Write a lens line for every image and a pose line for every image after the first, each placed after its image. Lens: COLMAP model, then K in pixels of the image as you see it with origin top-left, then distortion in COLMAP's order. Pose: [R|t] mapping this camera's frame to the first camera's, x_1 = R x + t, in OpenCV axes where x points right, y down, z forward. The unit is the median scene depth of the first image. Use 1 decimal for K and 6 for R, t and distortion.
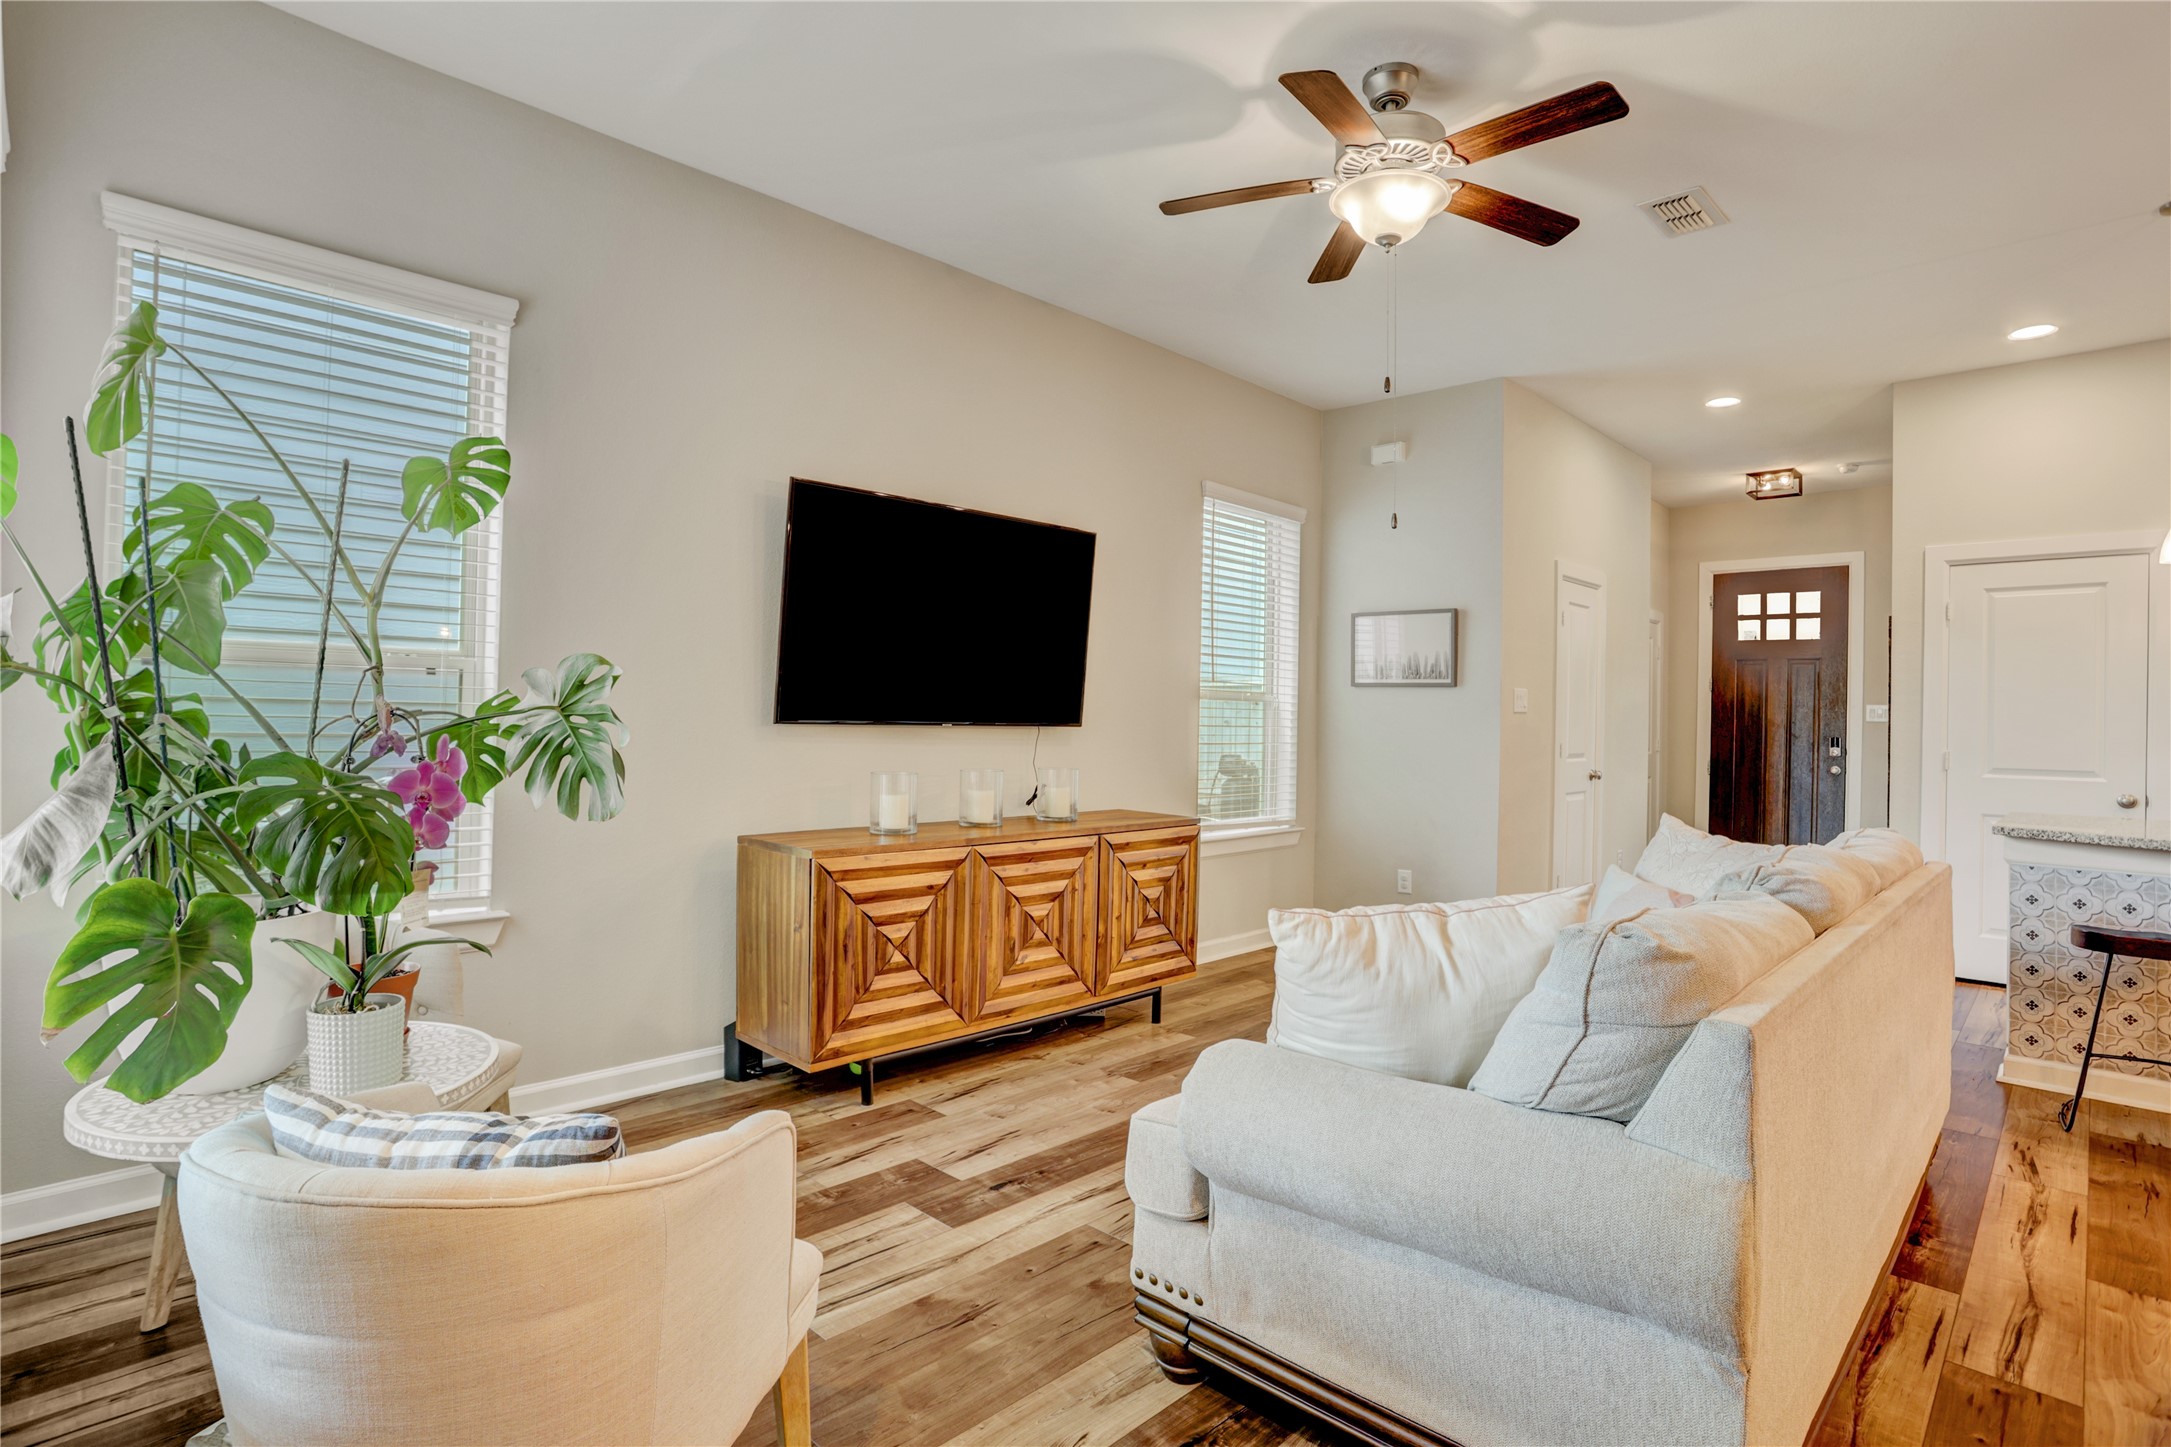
lens RADIAL K [[1073.0, 0, 1084.4], [0, 1073.0, 707.5], [0, 0, 1]] dist [-0.076847, 0.034631]
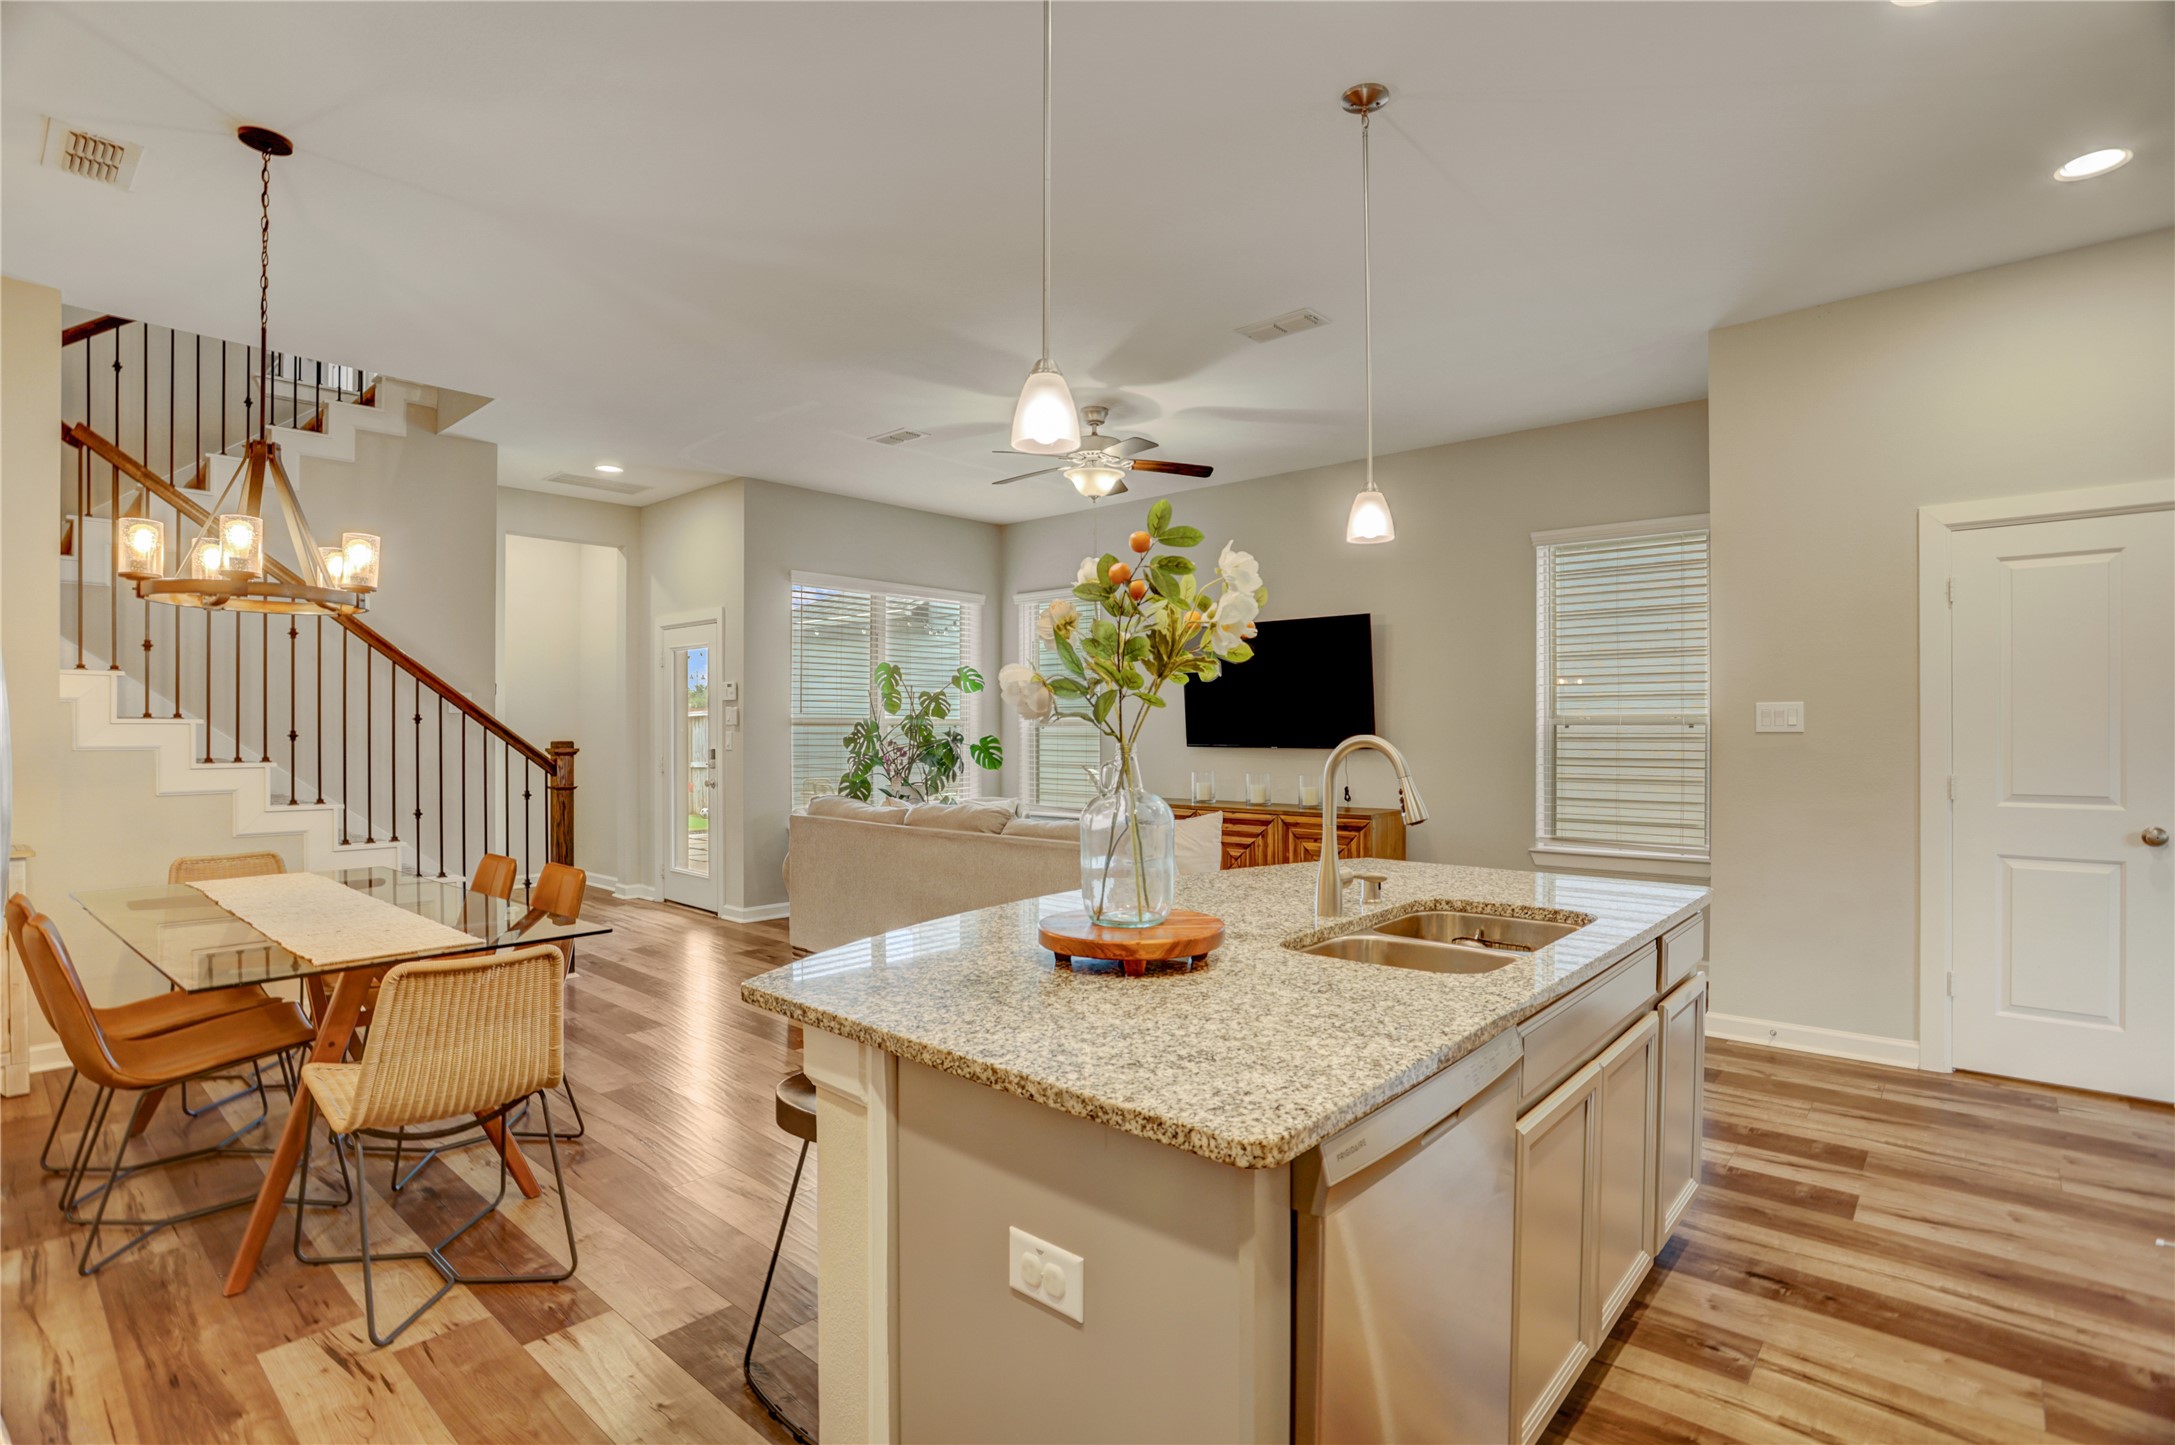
lens RADIAL K [[1075.0, 0, 1086.4], [0, 1075.0, 706.4], [0, 0, 1]] dist [-0.076847, 0.034631]
pose [[0.049776, -0.036407, -0.998097, 1.761056], [0.011710, 0.999288, -0.035866, 0.011295], [0.998692, -0.009902, 0.050167, 0.689909]]
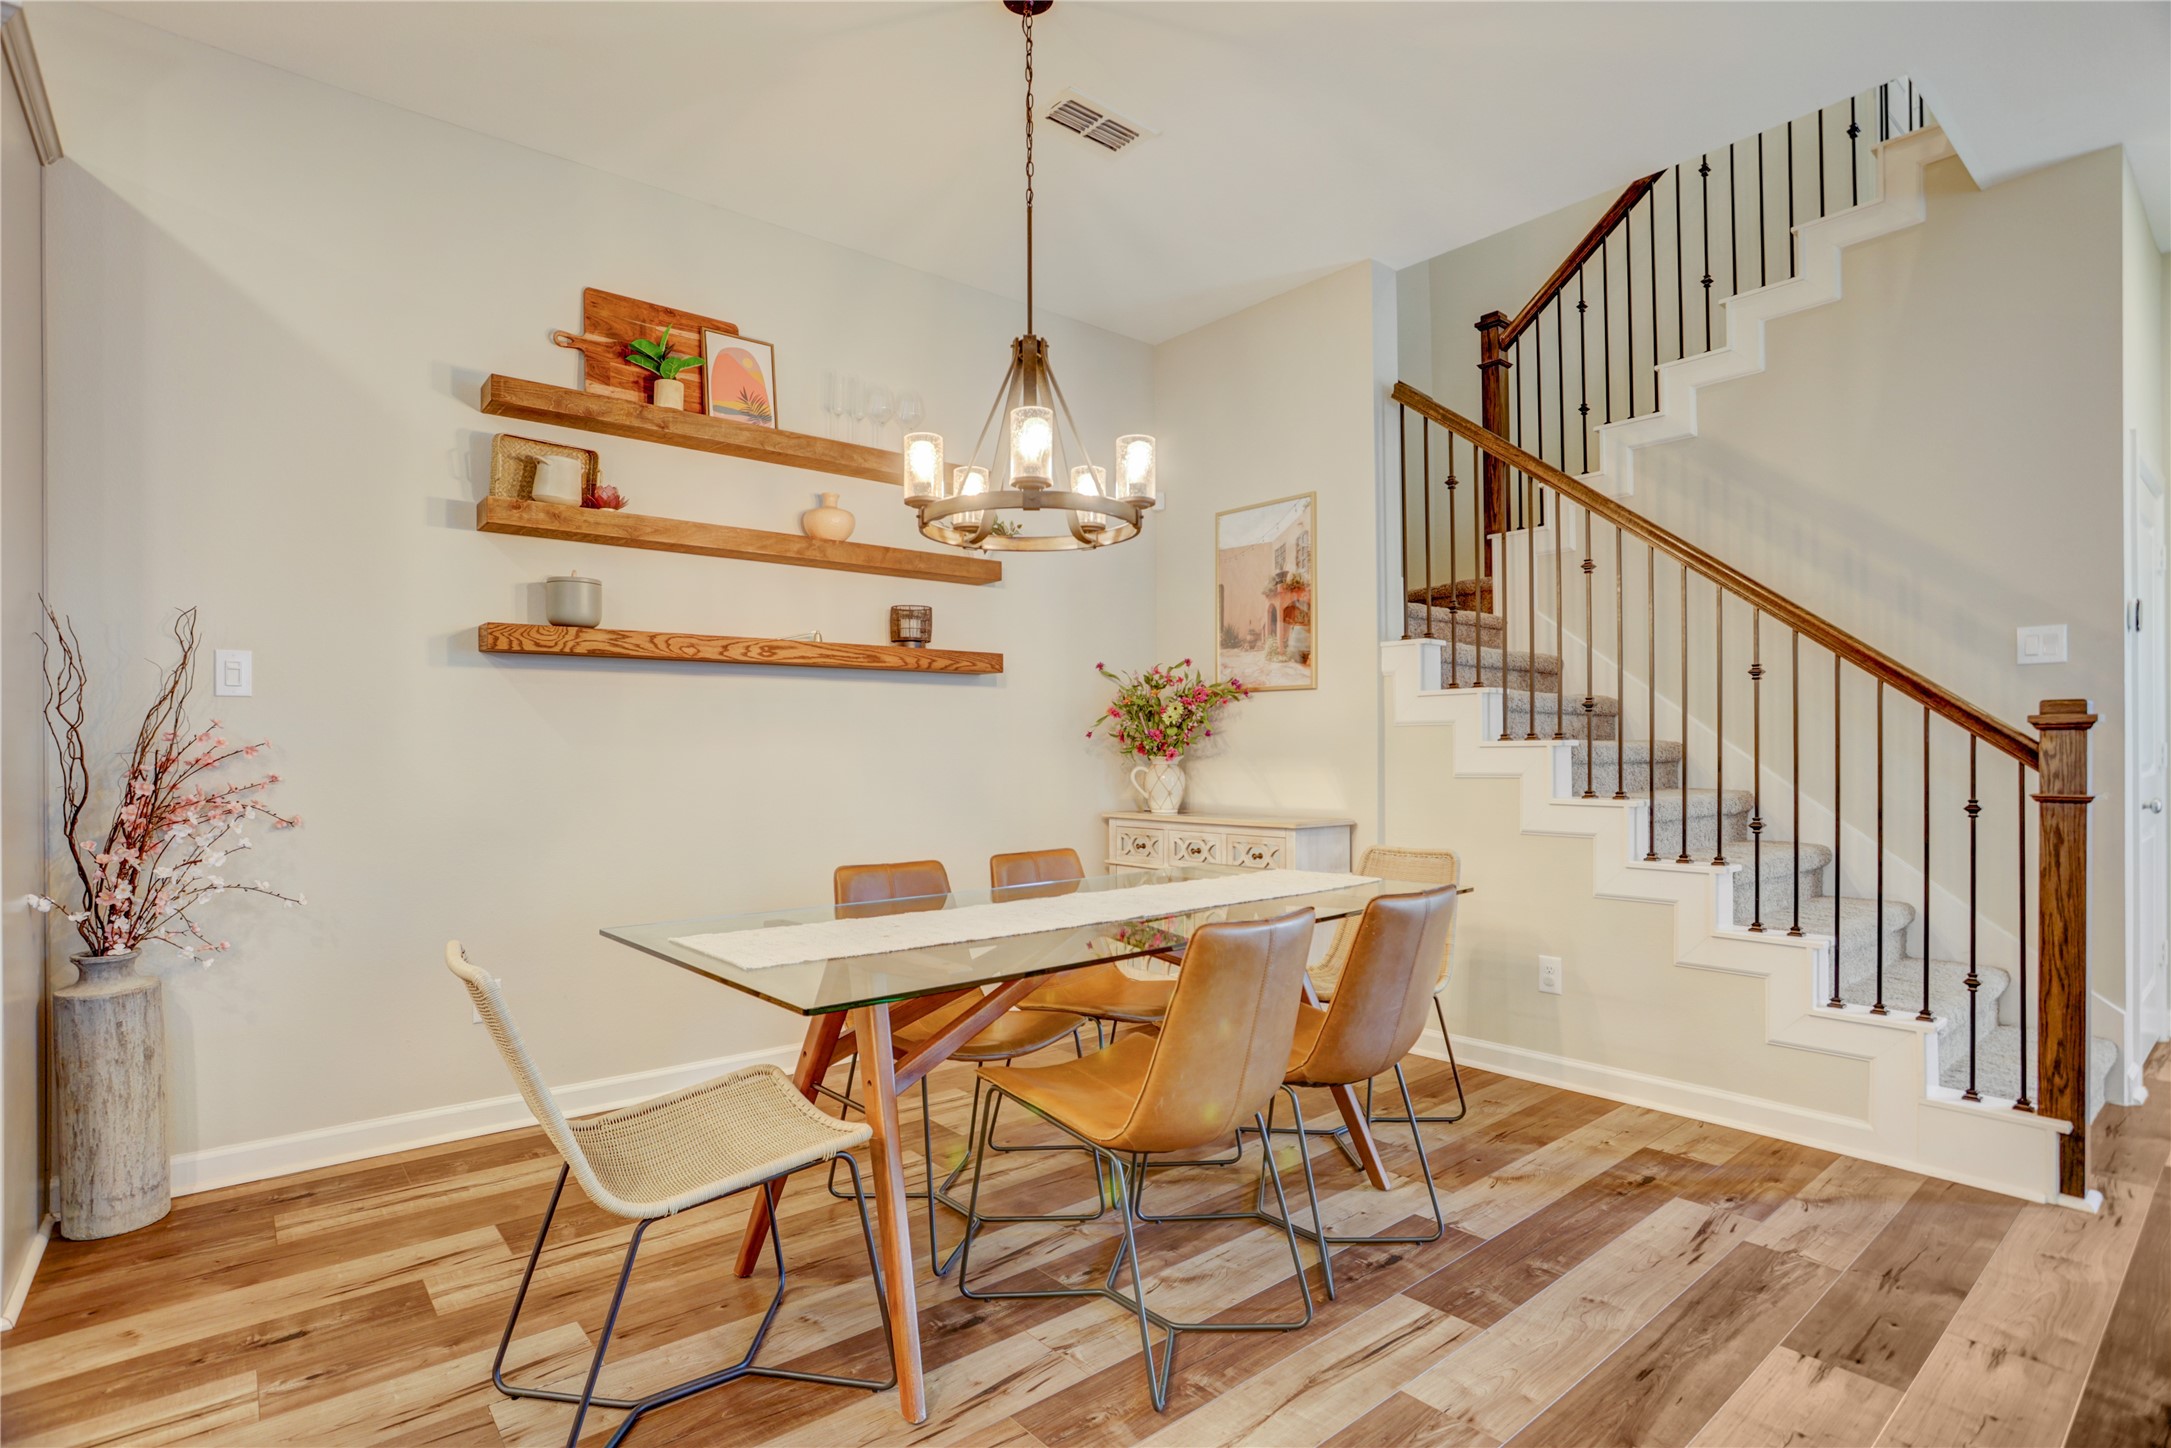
lens RADIAL K [[1081.9, 0, 1073.4], [0, 1081.9, 745.9], [0, 0, 1]] dist [-0.080739, 0.049783]
pose [[-0.994829, -0.009059, 0.101160, 0.813607], [-0.010369, 0.999869, -0.012436, 0.044466], [-0.101034, -0.013420, -0.994792, 0.788718]]
